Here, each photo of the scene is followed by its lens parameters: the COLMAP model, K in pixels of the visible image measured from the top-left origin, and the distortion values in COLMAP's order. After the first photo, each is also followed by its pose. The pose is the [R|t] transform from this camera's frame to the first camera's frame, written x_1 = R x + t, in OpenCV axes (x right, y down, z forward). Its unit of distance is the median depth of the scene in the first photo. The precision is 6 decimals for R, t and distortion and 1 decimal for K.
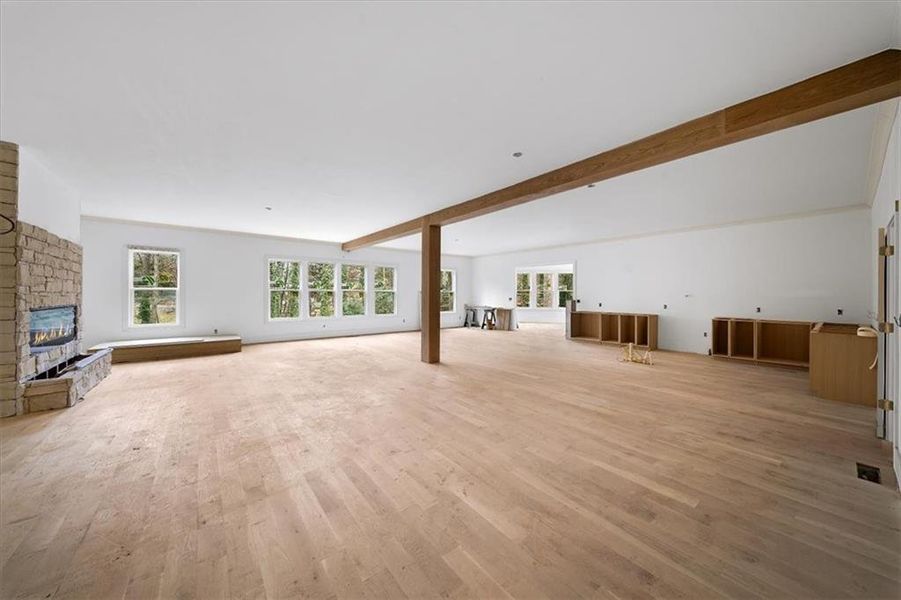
lens RADIAL K [[316.2, 0, 463.8], [0, 316.2, 298.9], [0, 0, 1]] dist [-0.001557, -0.000190]
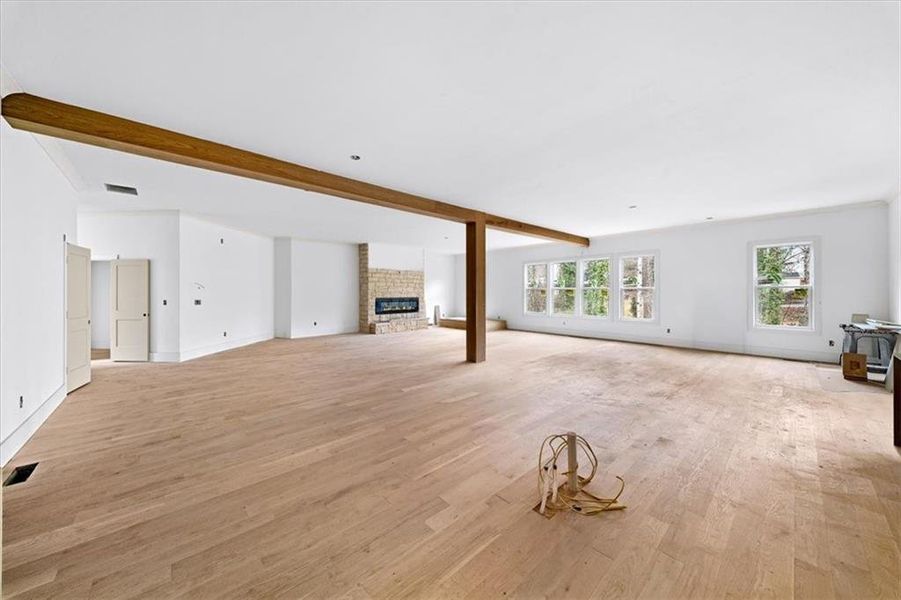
lens RADIAL K [[316.2, 0, 463.8], [0, 316.2, 298.9], [0, 0, 1]] dist [-0.001557, -0.000190]
pose [[0.072590, 0.023170, -0.997093, 0.974259], [-0.010474, 0.999693, 0.022468, -0.021923], [0.997307, 0.008813, 0.072810, 0.954948]]
